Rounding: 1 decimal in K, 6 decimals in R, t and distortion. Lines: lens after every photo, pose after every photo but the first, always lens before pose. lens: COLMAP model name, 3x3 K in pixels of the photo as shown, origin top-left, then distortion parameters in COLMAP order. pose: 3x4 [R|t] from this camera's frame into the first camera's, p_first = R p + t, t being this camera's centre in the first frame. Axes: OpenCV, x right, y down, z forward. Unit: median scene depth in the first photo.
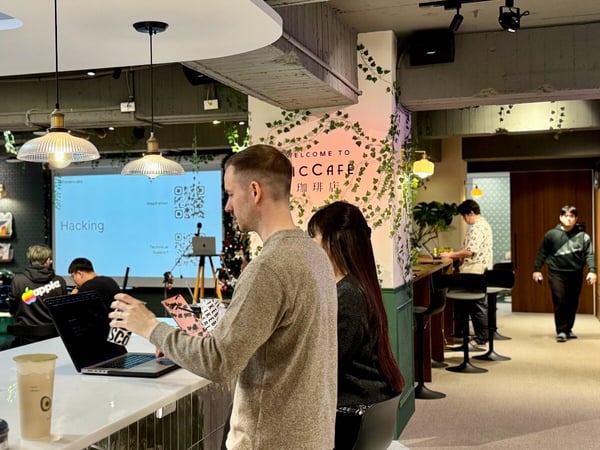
lens RADIAL K [[799.1, 0, 198.4], [0, 799.1, 223.9], [0, 0, 1]] dist [0.175714, -0.389700]
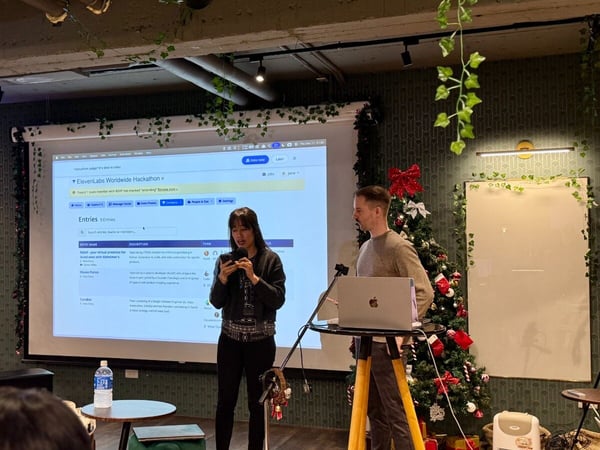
lens RADIAL K [[799.1, 0, 198.4], [0, 799.1, 223.9], [0, 0, 1]] dist [0.175714, -0.389700]
pose [[0.998779, 0.007628, -0.048812, -0.041878], [-0.009284, 0.999386, -0.033783, 0.005811], [0.048525, 0.034195, 0.998236, 0.487151]]
